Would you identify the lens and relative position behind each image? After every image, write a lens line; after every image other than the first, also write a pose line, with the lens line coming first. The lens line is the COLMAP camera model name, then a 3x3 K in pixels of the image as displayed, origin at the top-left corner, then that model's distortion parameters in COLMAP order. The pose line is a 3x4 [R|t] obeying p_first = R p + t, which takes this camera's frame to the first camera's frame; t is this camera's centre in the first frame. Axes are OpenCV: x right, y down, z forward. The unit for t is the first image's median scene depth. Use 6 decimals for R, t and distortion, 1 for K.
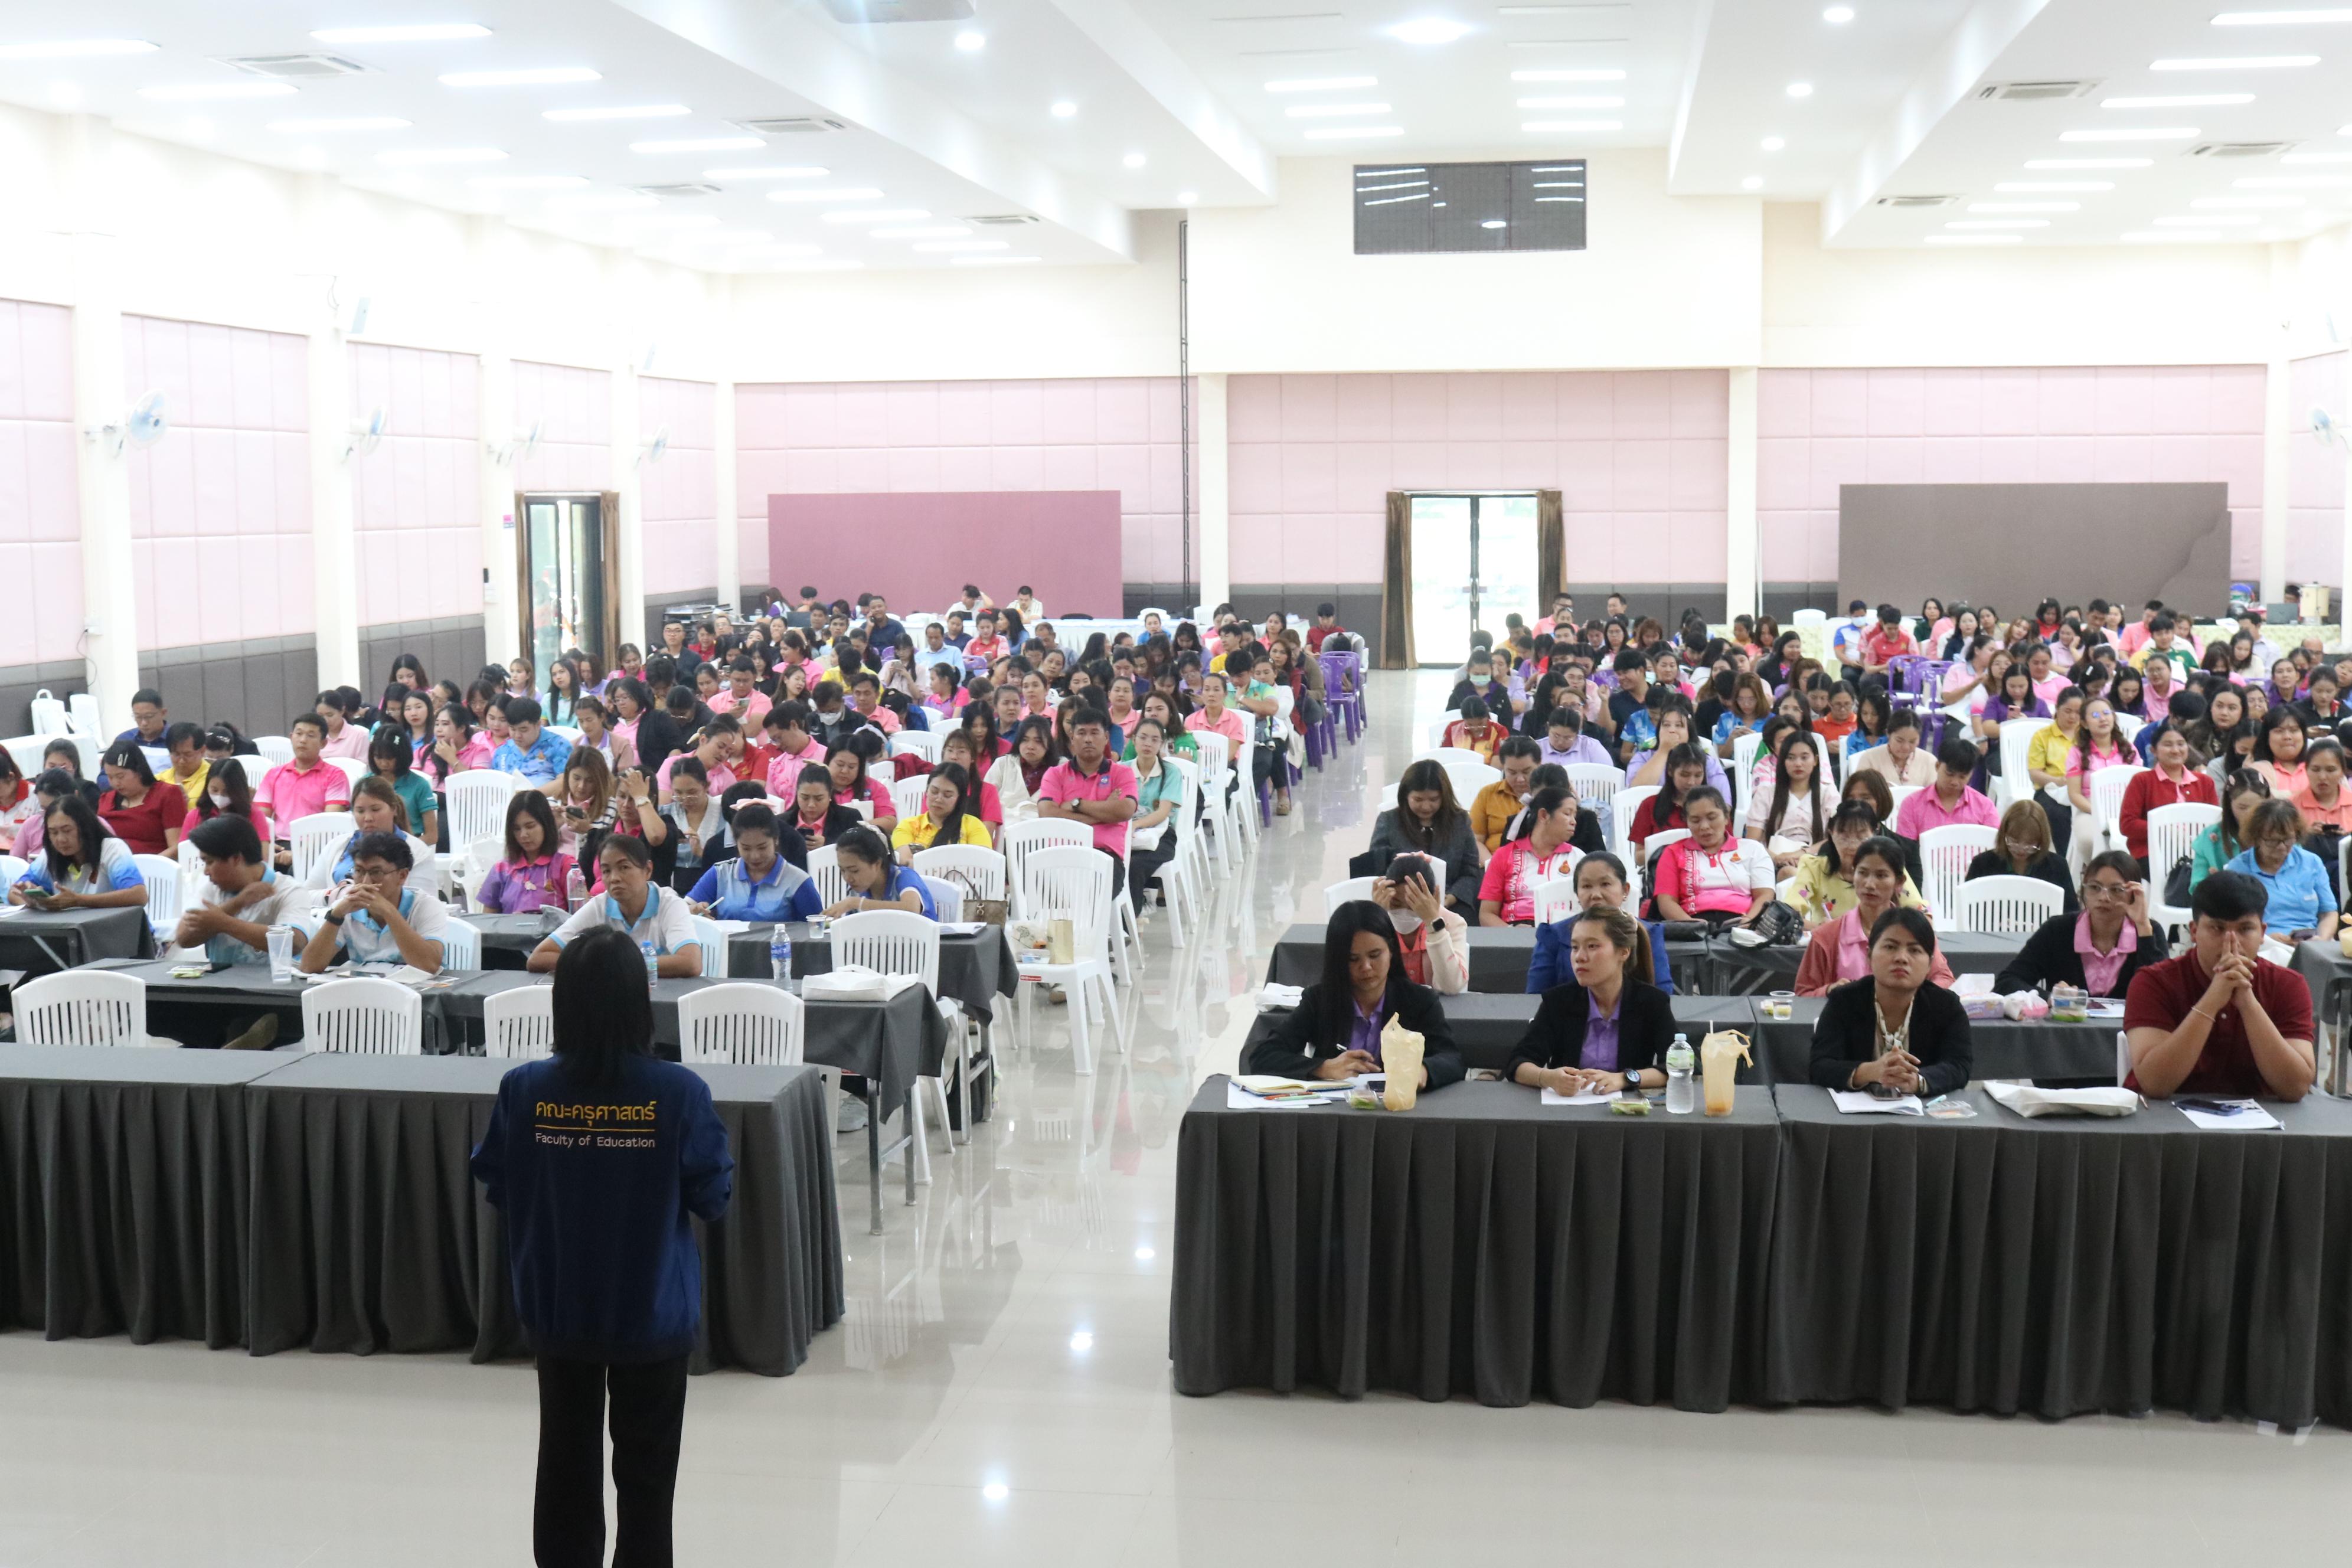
lens RADIAL K [[2392.1, 0, 1176.0], [0, 2392.1, 784.0], [0, 0, 1]] dist [-0.090987, 0.132659]
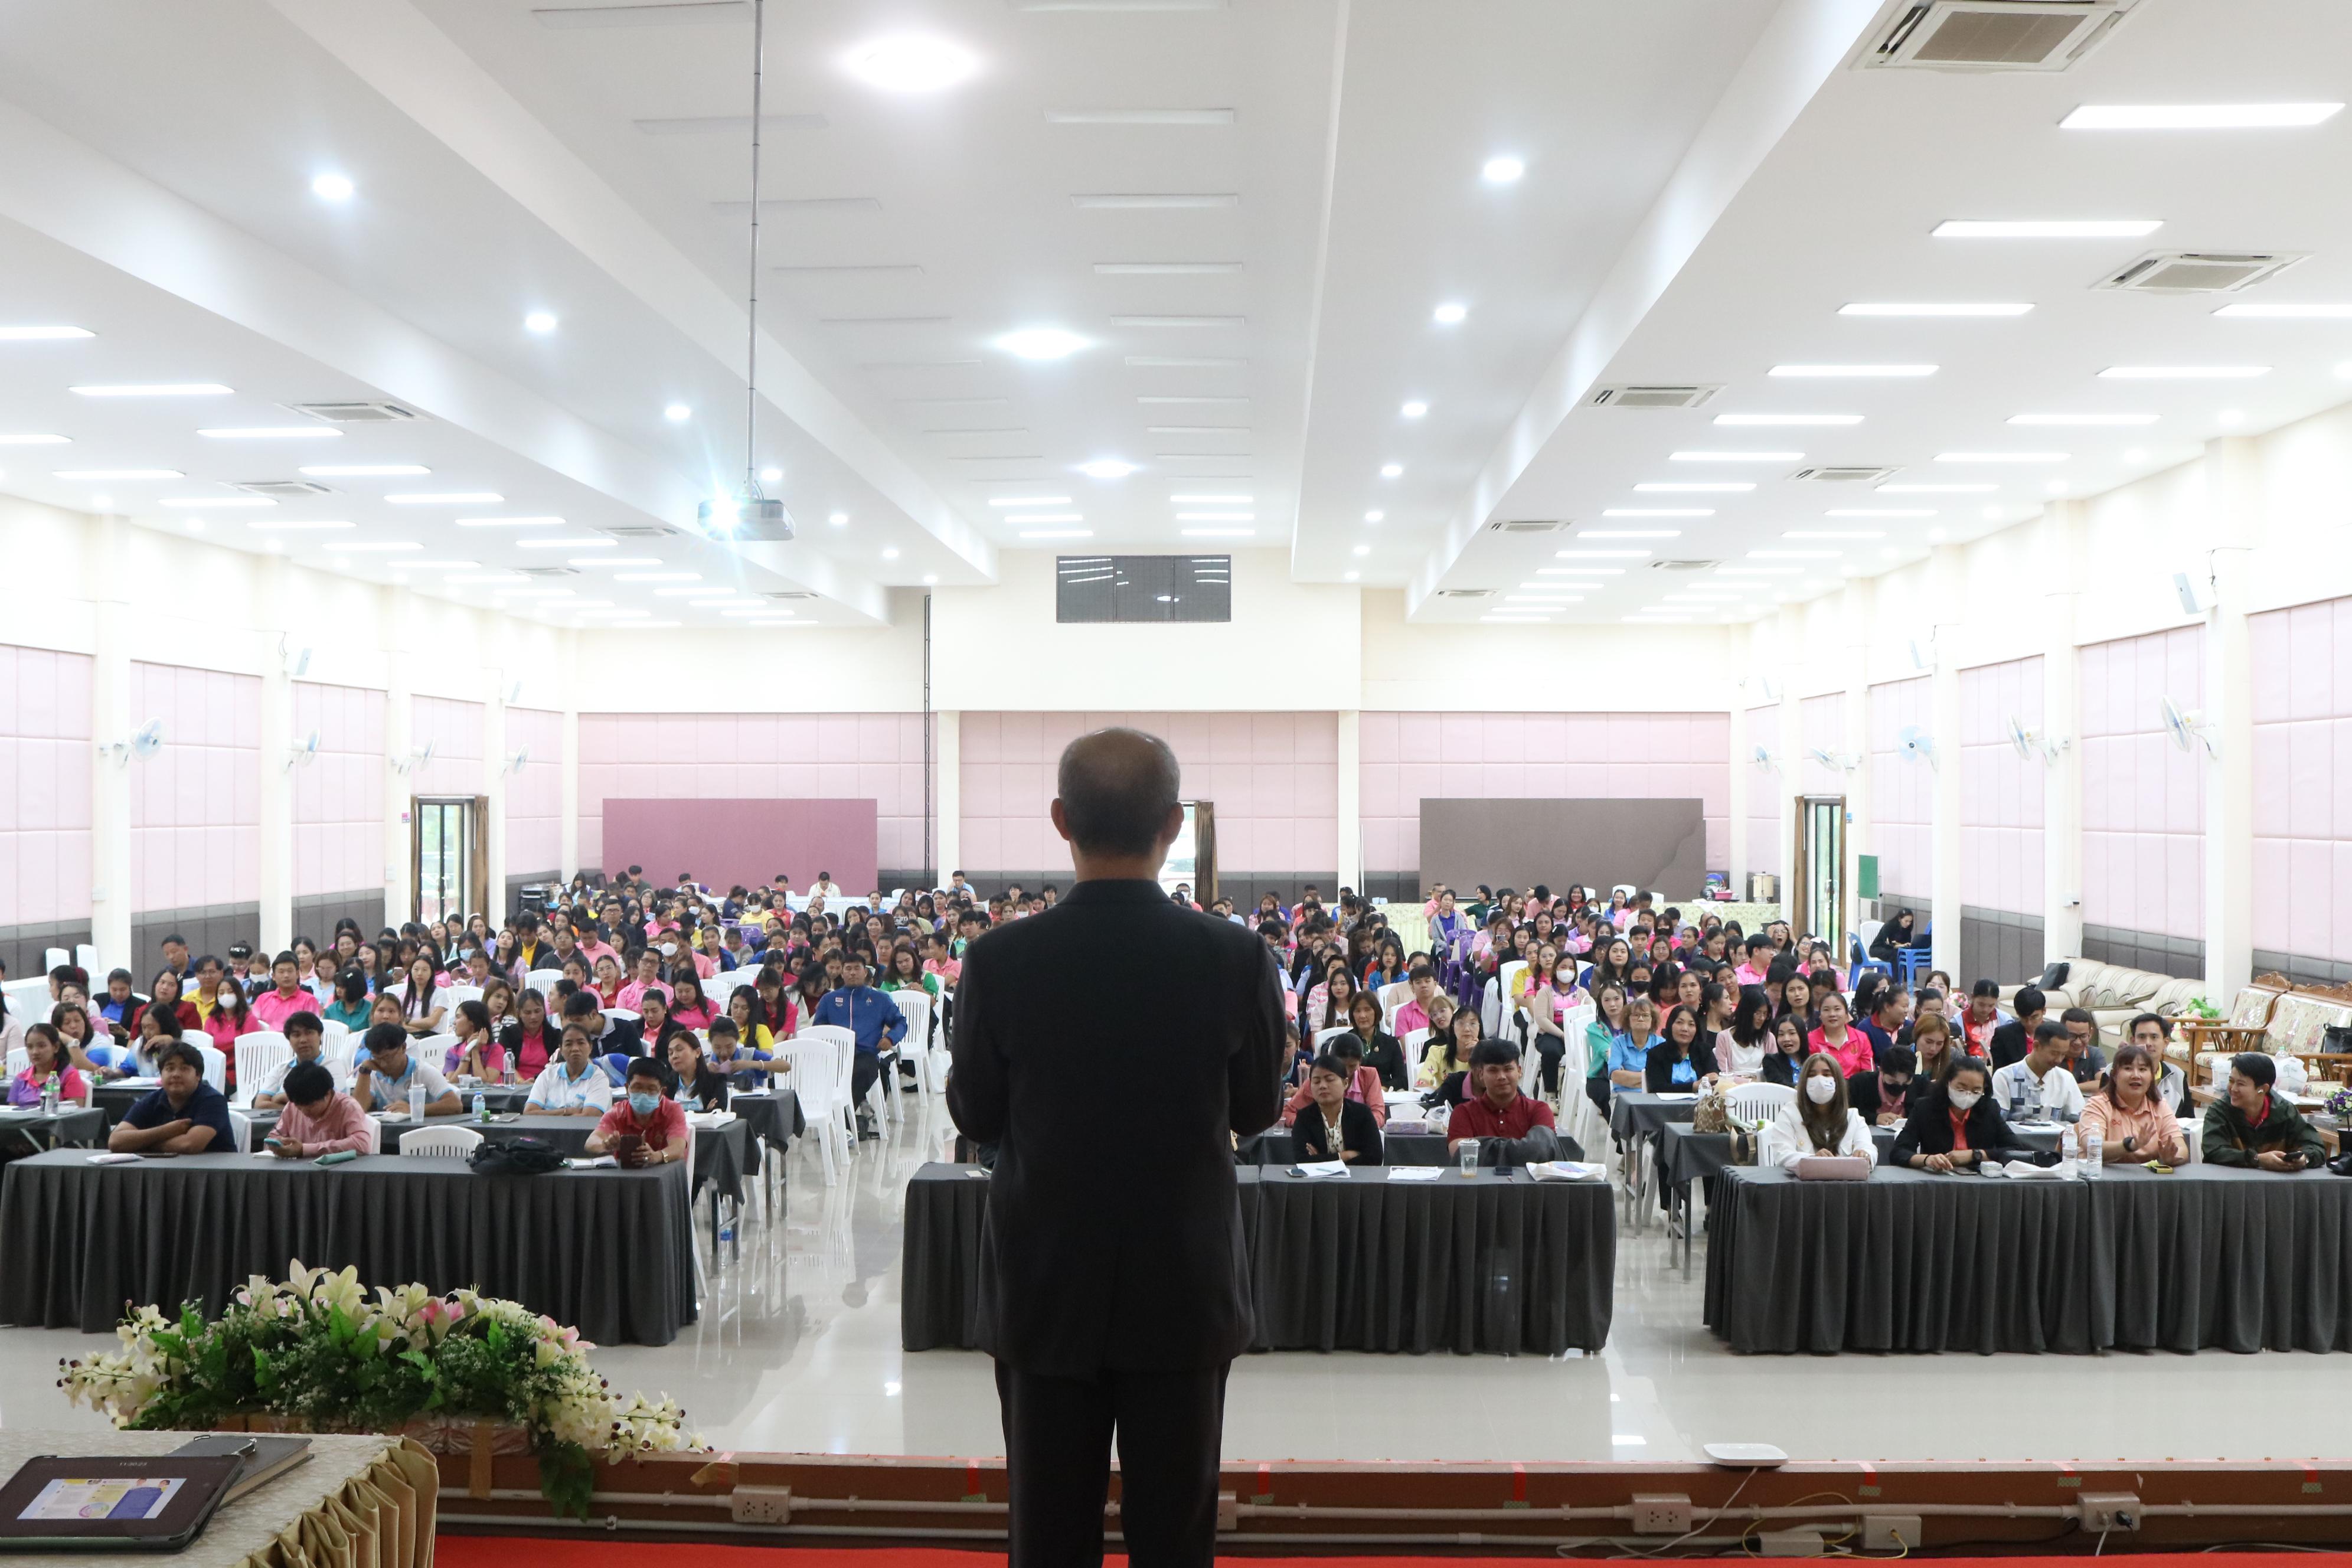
lens RADIAL K [[2392.1, 0, 1176.0], [0, 2392.1, 784.0], [0, 0, 1]] dist [-0.090987, 0.132659]
pose [[0.994843, 0.010208, 0.100916, 0.007938], [0.002178, 0.992544, -0.121865, 0.029926], [-0.101408, 0.121456, 0.987403, -0.322557]]
